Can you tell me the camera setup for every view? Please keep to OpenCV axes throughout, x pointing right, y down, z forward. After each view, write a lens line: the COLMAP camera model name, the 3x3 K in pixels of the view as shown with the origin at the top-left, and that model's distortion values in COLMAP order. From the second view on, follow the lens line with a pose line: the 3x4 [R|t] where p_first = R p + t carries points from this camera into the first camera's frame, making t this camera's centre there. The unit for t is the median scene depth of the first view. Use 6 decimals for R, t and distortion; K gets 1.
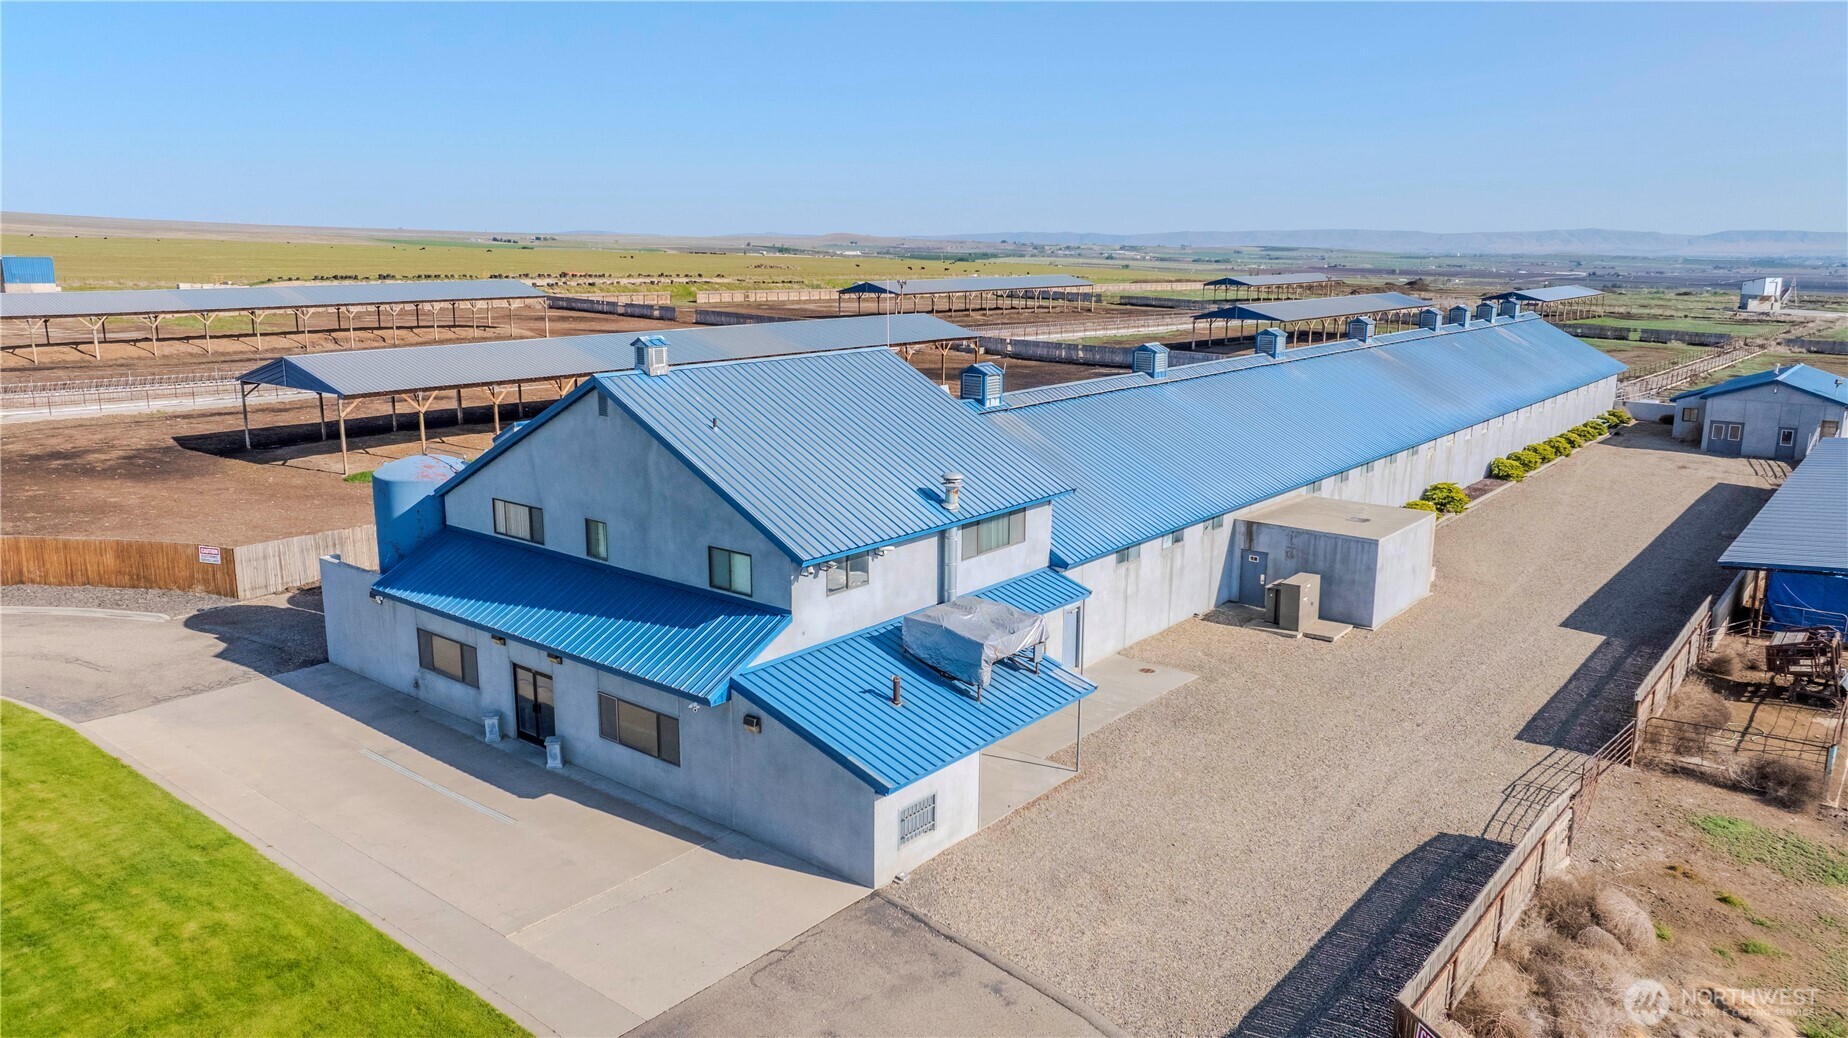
lens RADIAL K [[1295.6, 0, 915.1], [0, 1295.6, 521.2], [0, 0, 1]] dist [-0.015946, 0.000623]
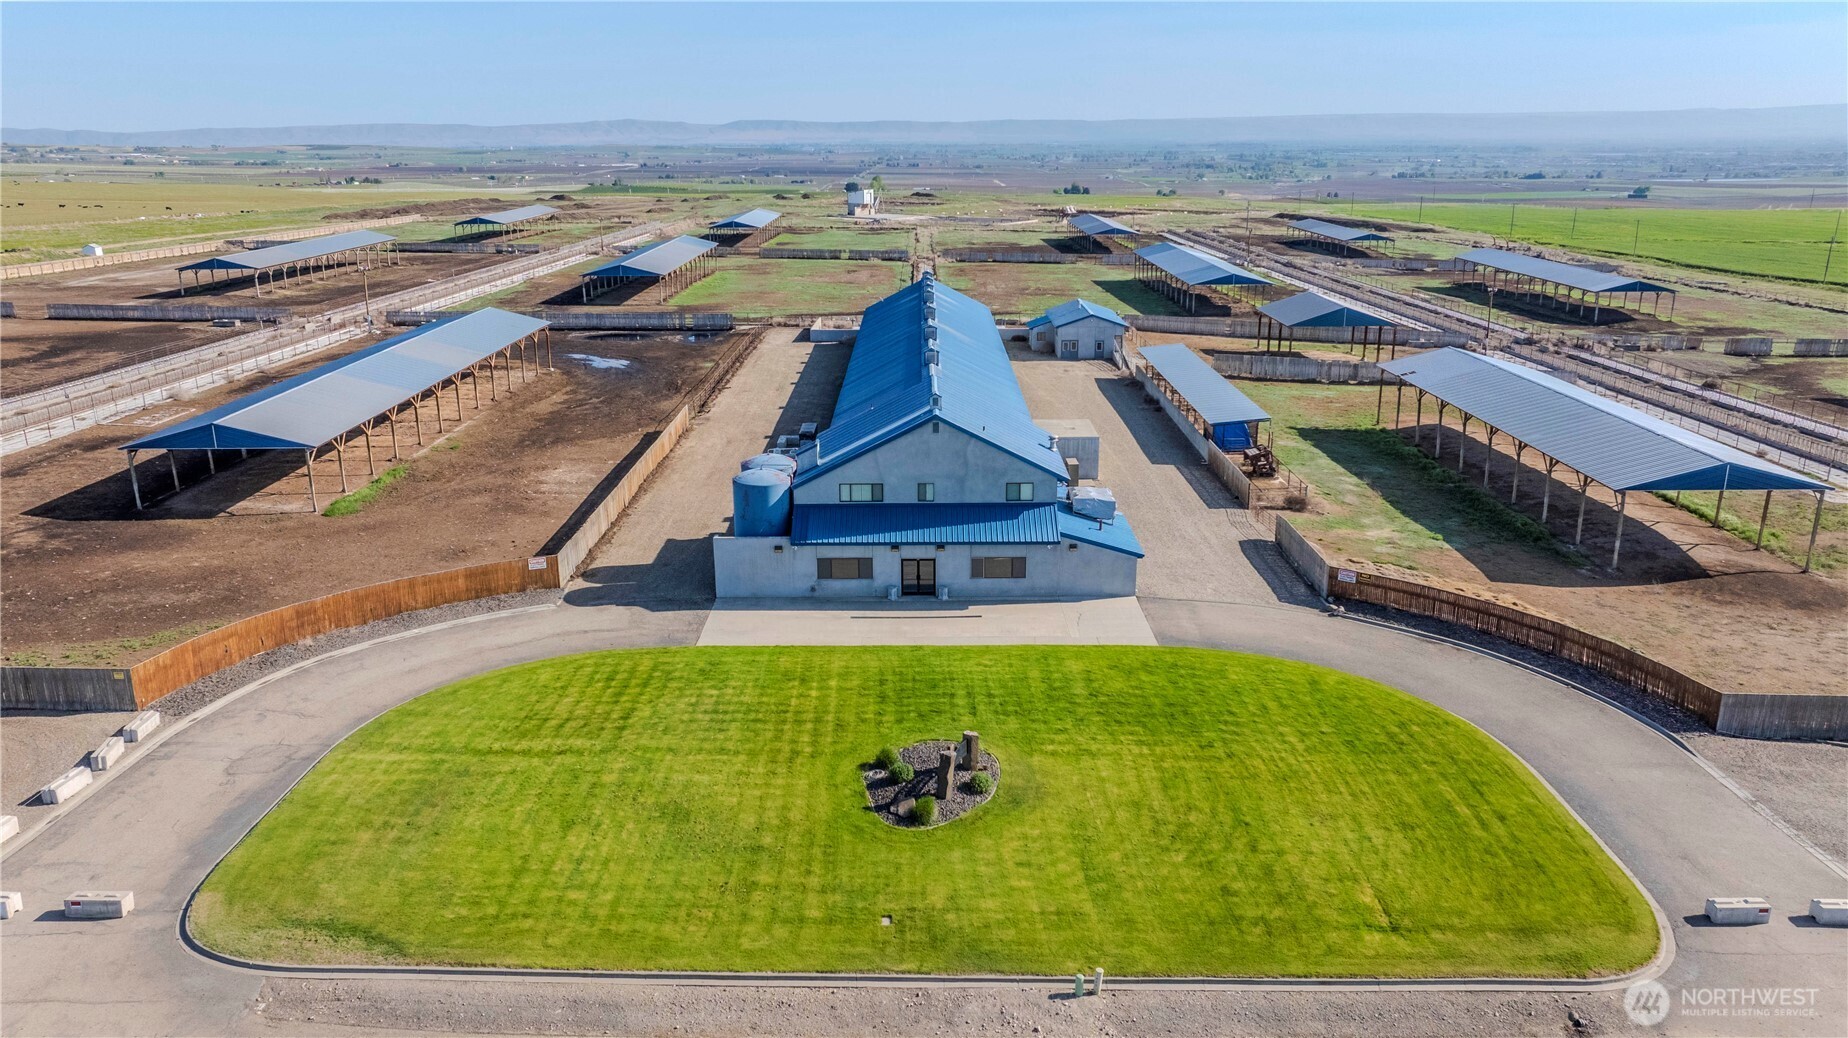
lens RADIAL K [[1317.3, 0, 910.5], [0, 1317.3, 517.9], [0, 0, 1]] dist [-0.010897, -0.002886]
pose [[0.780394, -0.186412, 0.596855, -1.574316], [0.144433, 0.982454, 0.117996, -0.203490], [-0.608378, -0.005878, 0.793626, -0.677949]]
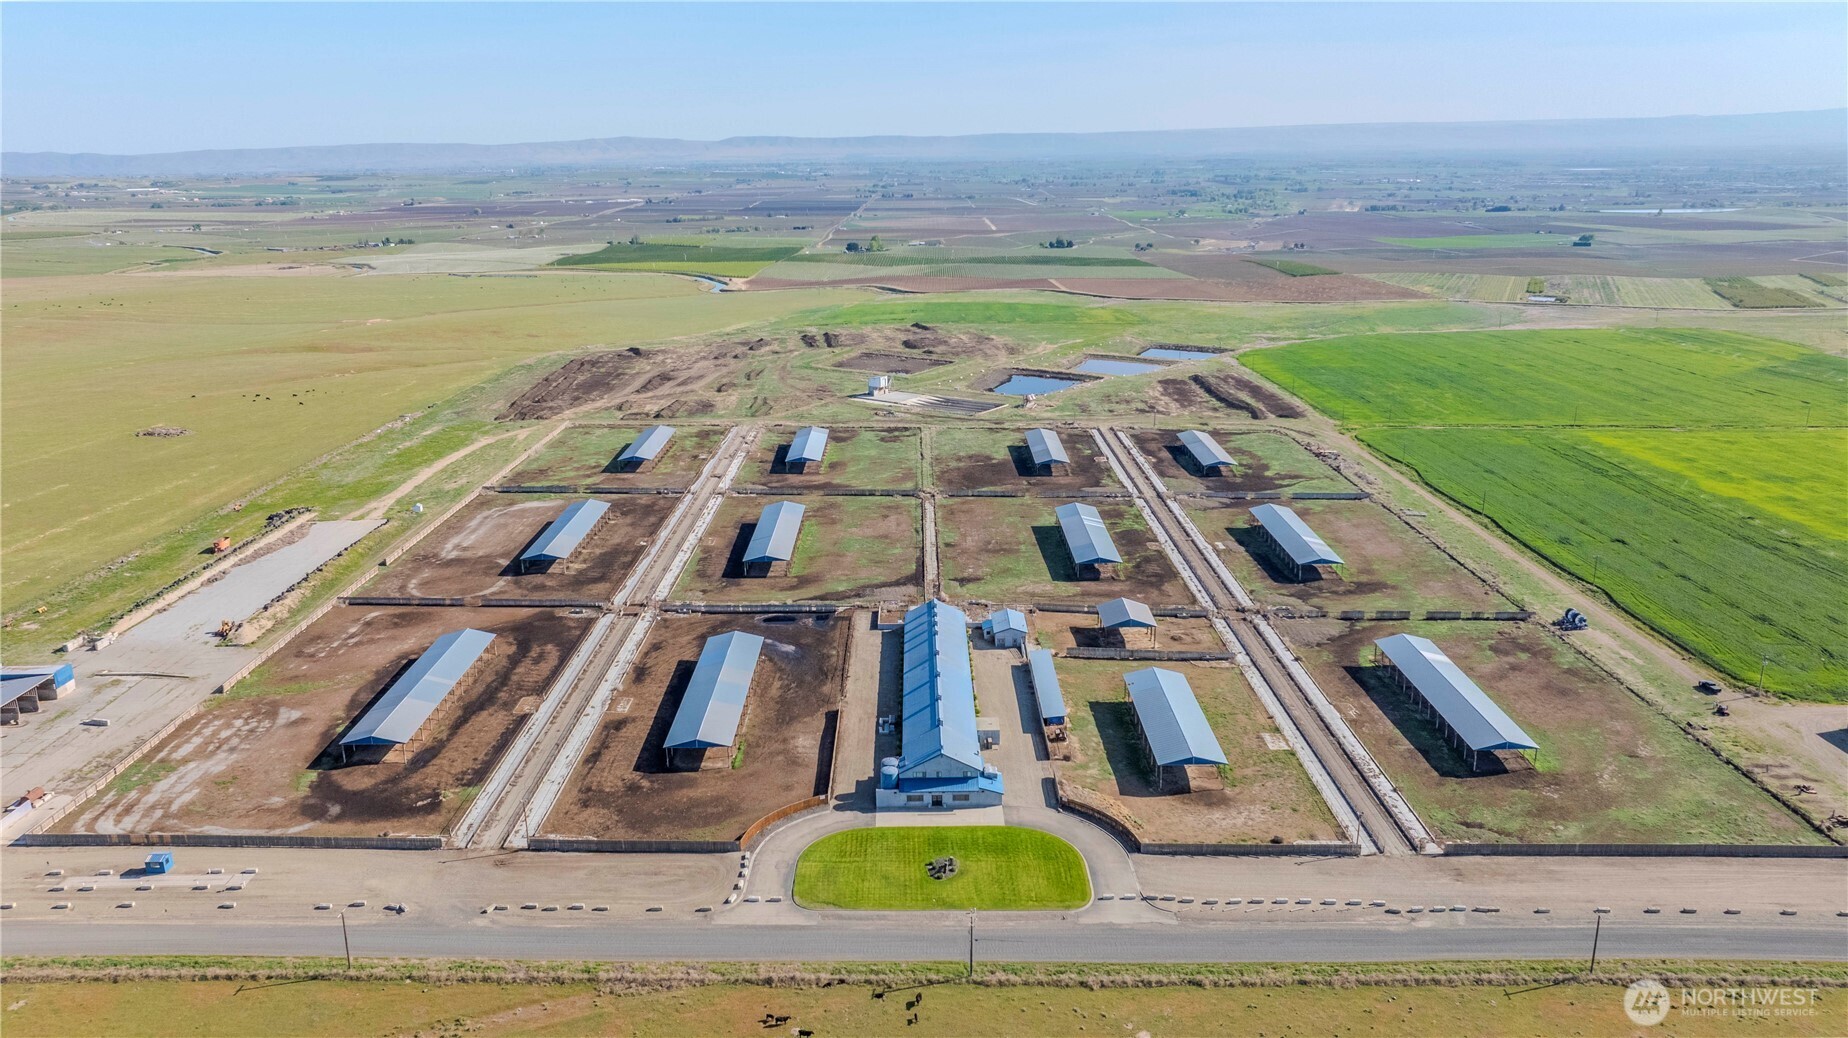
lens RADIAL K [[1295.6, 0, 915.1], [0, 1295.6, 521.2], [0, 0, 1]] dist [-0.015946, 0.000623]
pose [[0.775020, -0.188004, 0.603323, -4.366978], [0.151342, 0.982157, 0.111642, -2.157261], [-0.613547, 0.004783, 0.789644, -4.492777]]
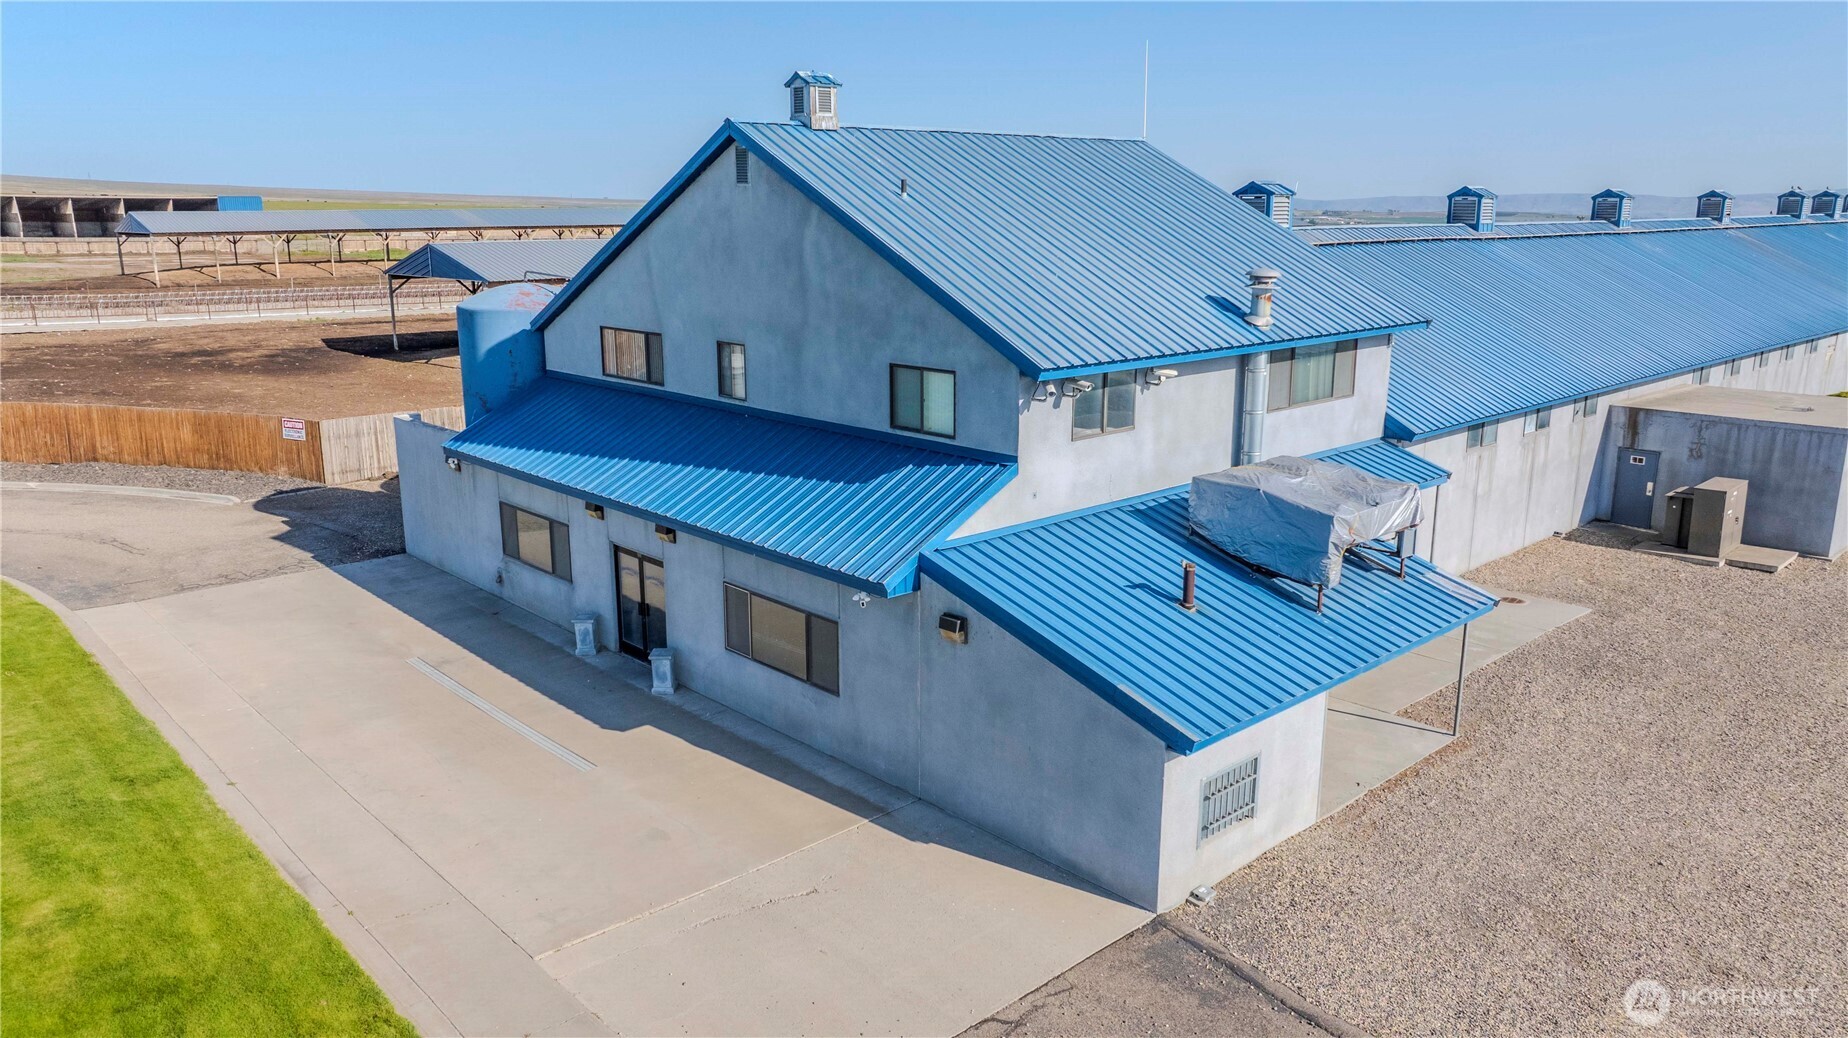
lens RADIAL K [[1295.6, 0, 915.1], [0, 1295.6, 521.2], [0, 0, 1]] dist [-0.015946, 0.000623]
pose [[0.989822, 0.026577, -0.139804, -0.050470], [-0.023223, 0.999403, 0.025569, 0.076960], [0.140401, -0.022062, 0.989849, 0.332084]]
